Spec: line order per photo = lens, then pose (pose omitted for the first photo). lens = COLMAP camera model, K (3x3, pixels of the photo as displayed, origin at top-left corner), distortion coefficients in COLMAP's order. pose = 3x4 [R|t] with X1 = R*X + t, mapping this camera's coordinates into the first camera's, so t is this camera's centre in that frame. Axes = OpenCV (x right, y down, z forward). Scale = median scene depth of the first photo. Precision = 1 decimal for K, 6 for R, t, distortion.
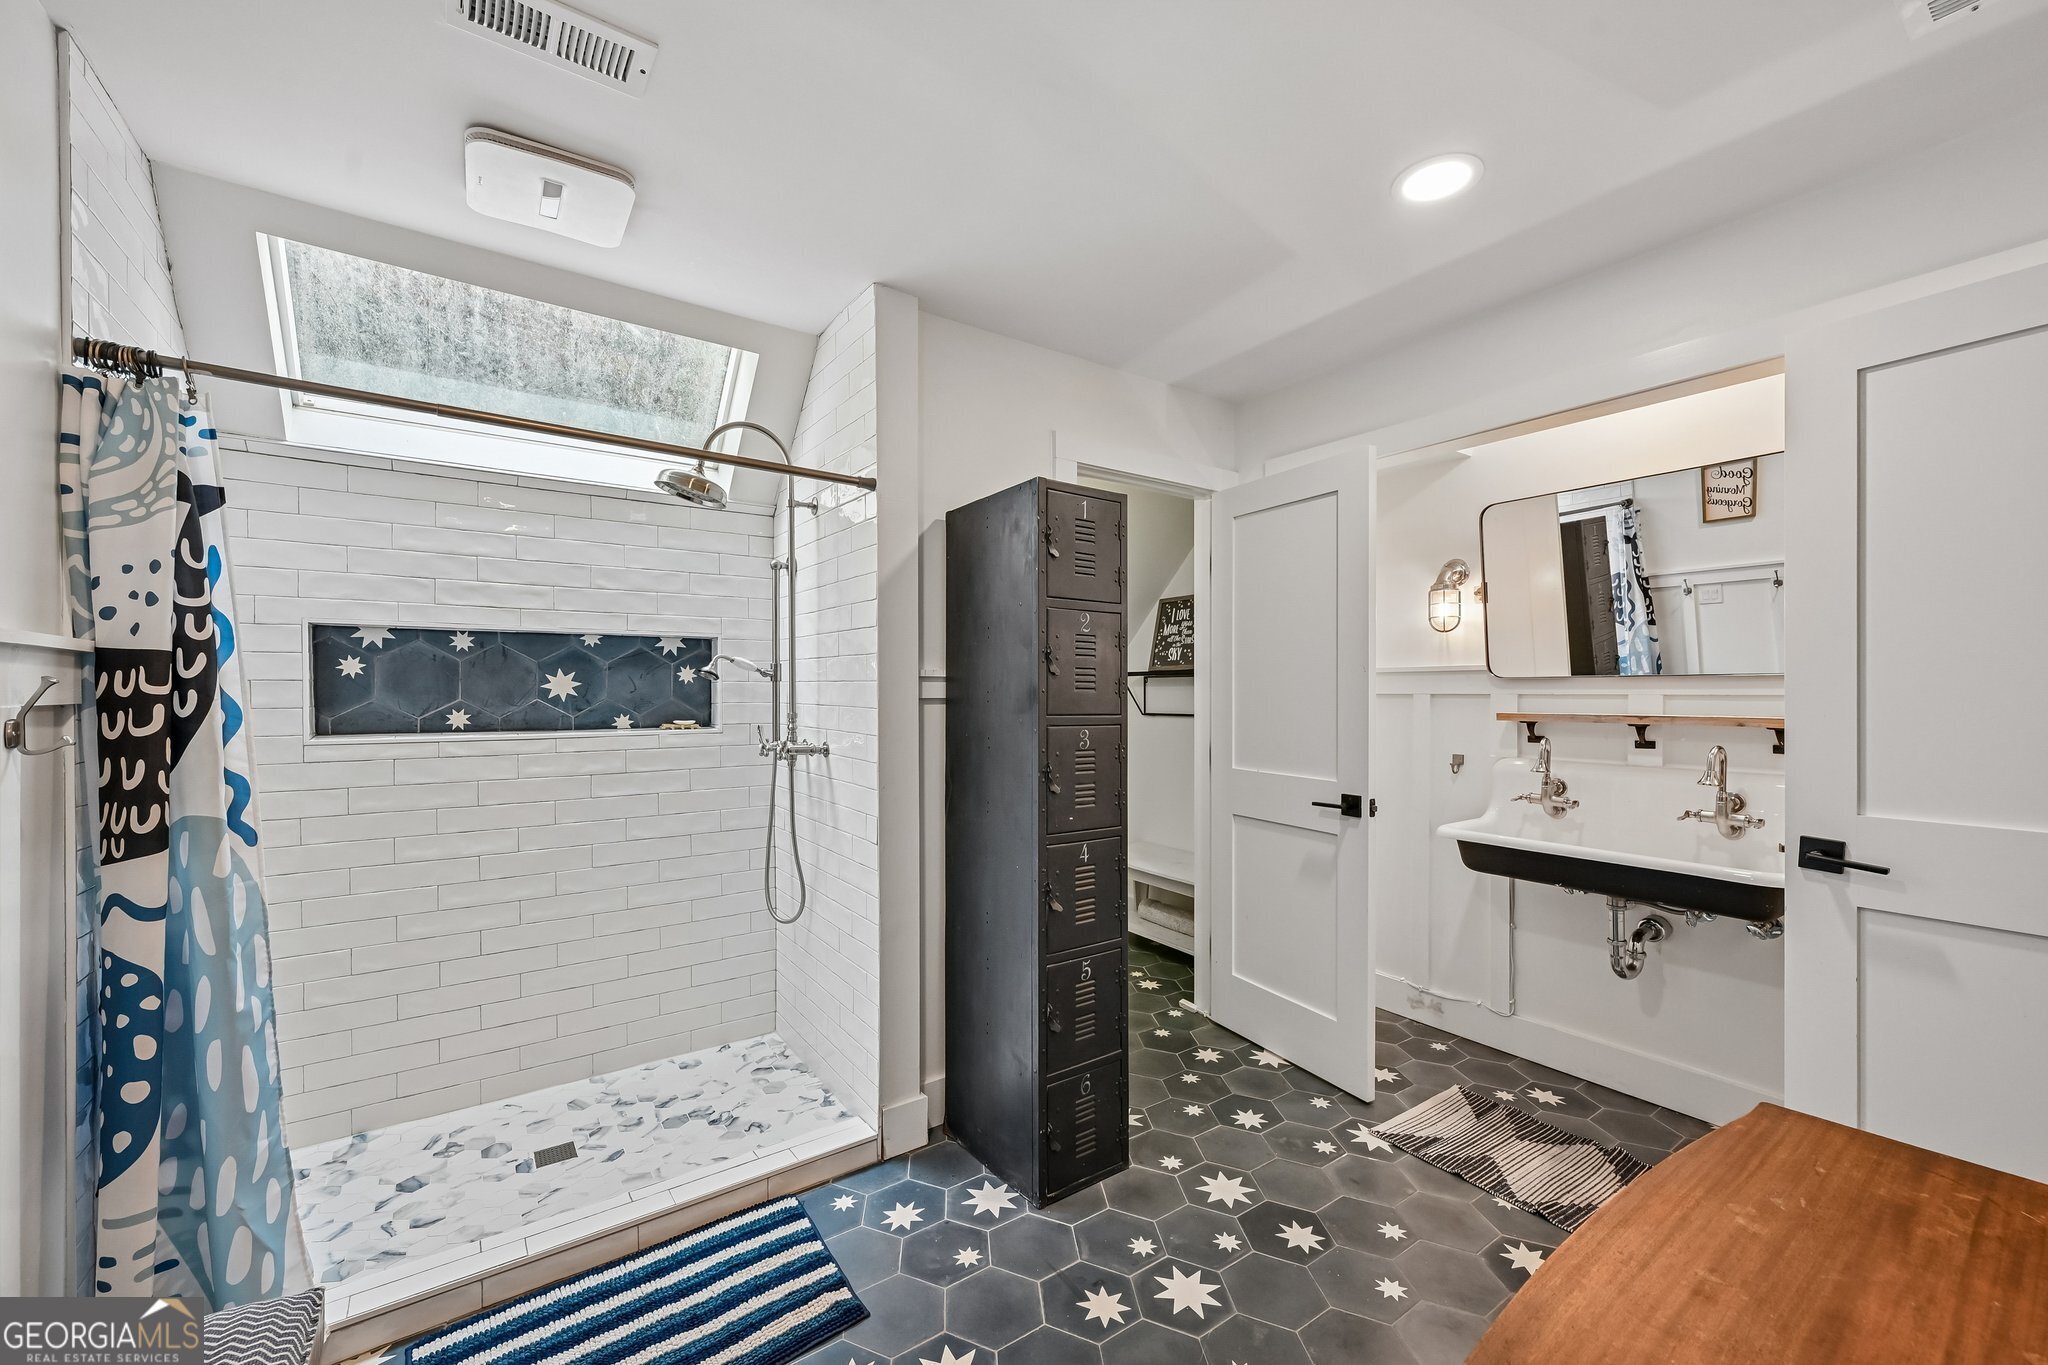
lens RADIAL K [[794.4, 0, 1035.8], [0, 794.4, 679.0], [0, 0, 1]] dist [0.000000, 0.000025]
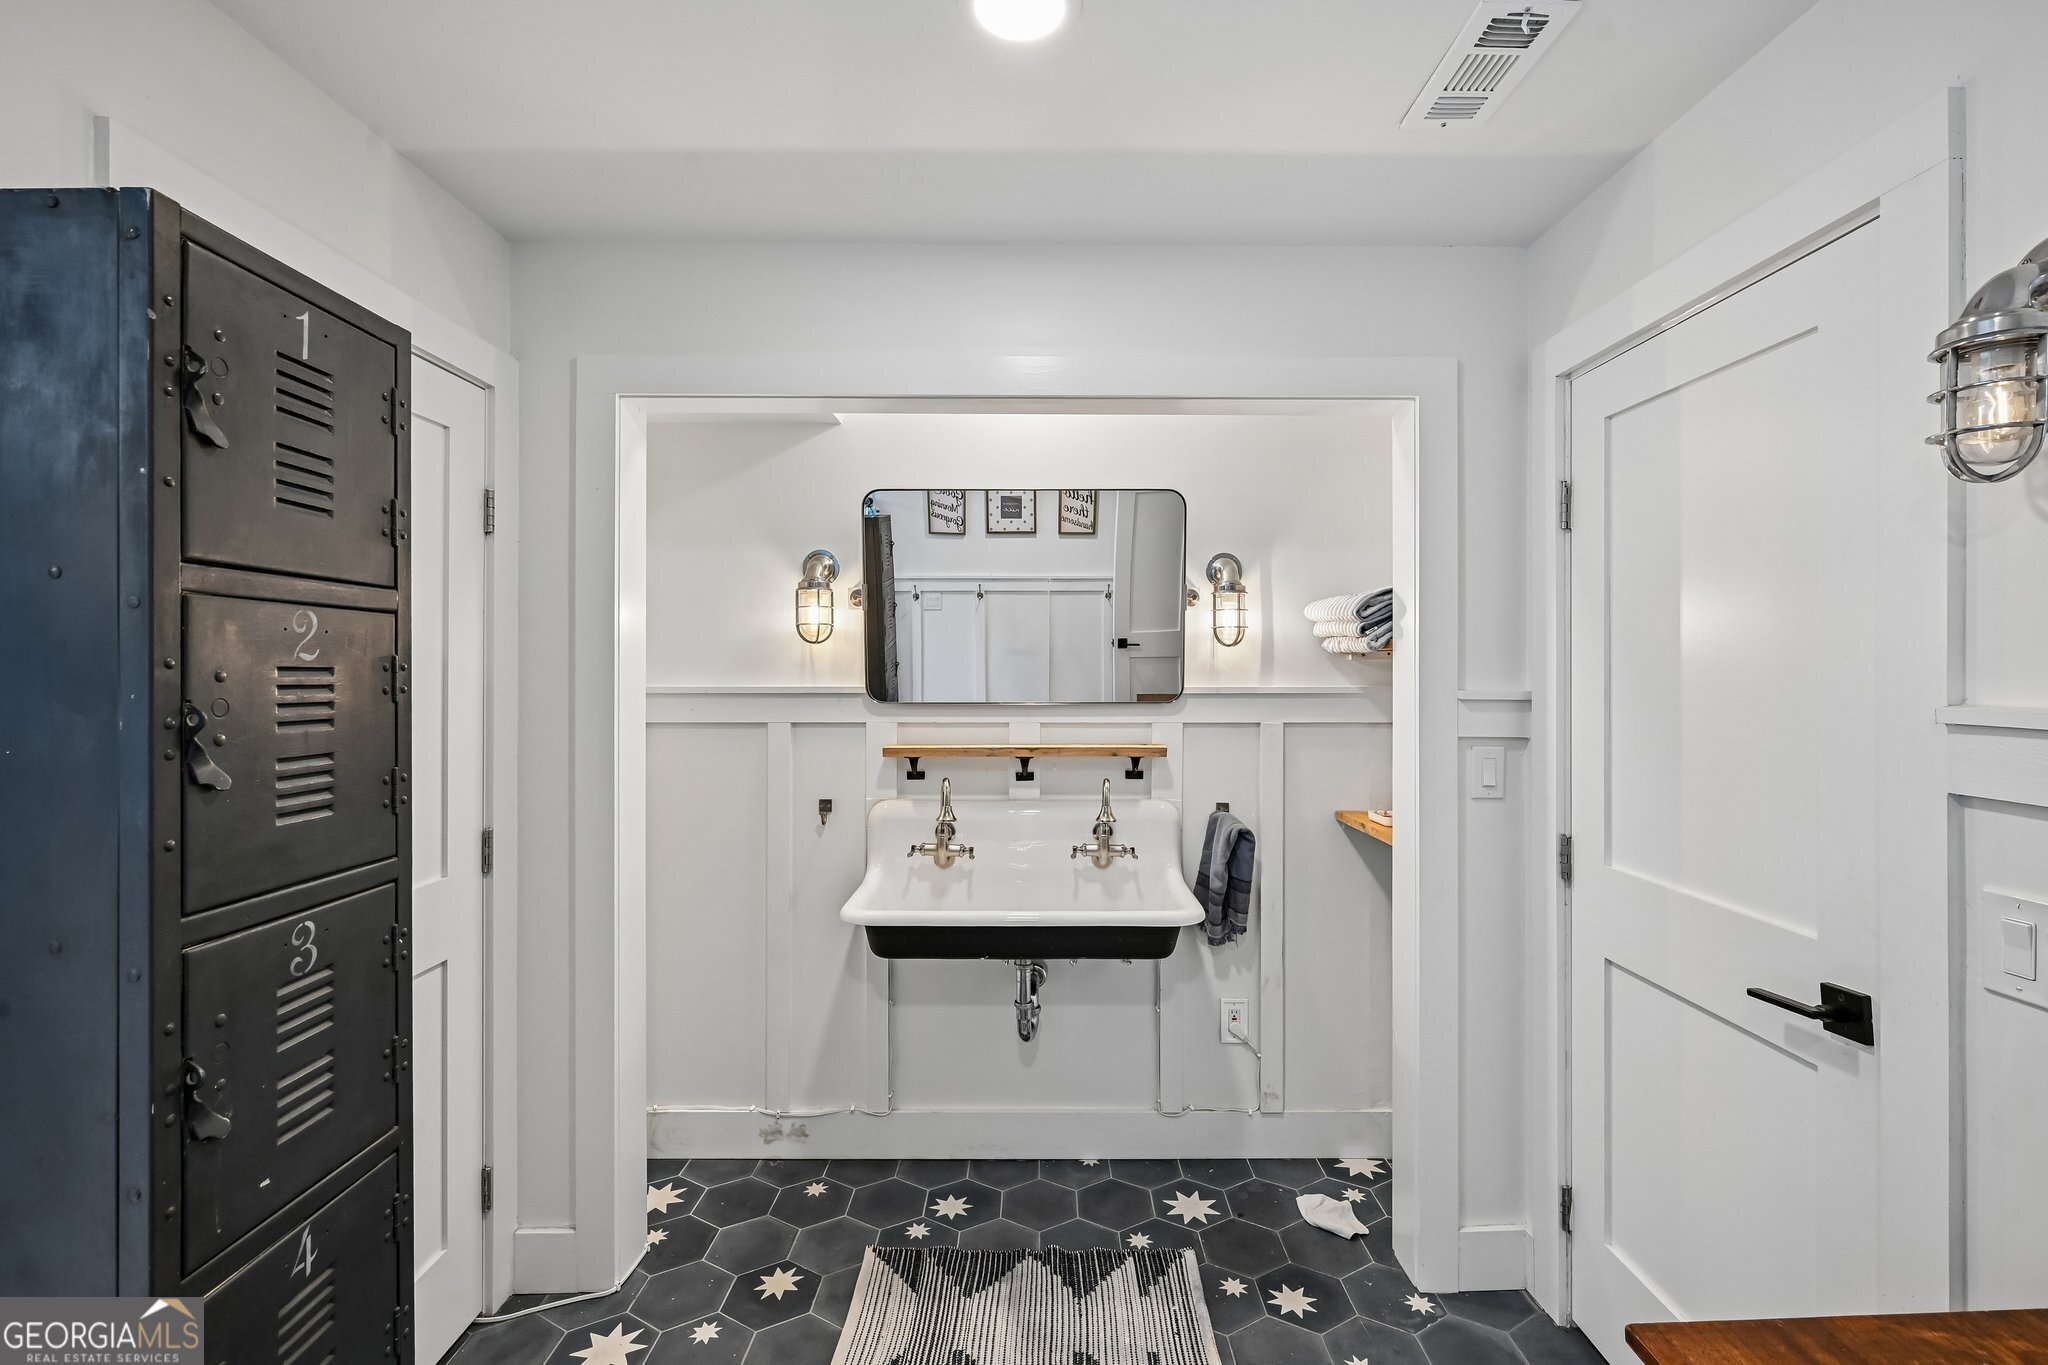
lens RADIAL K [[868.9, 0, 1031.3], [0, 868.9, 667.0], [0, 0, 1]] dist [0.007838, -0.007501]
pose [[0.580897, 0.002053, 0.813975, -0.061275], [-0.012611, 0.999899, 0.006478, -0.053173], [-0.813880, -0.014028, 0.580864, 0.404451]]
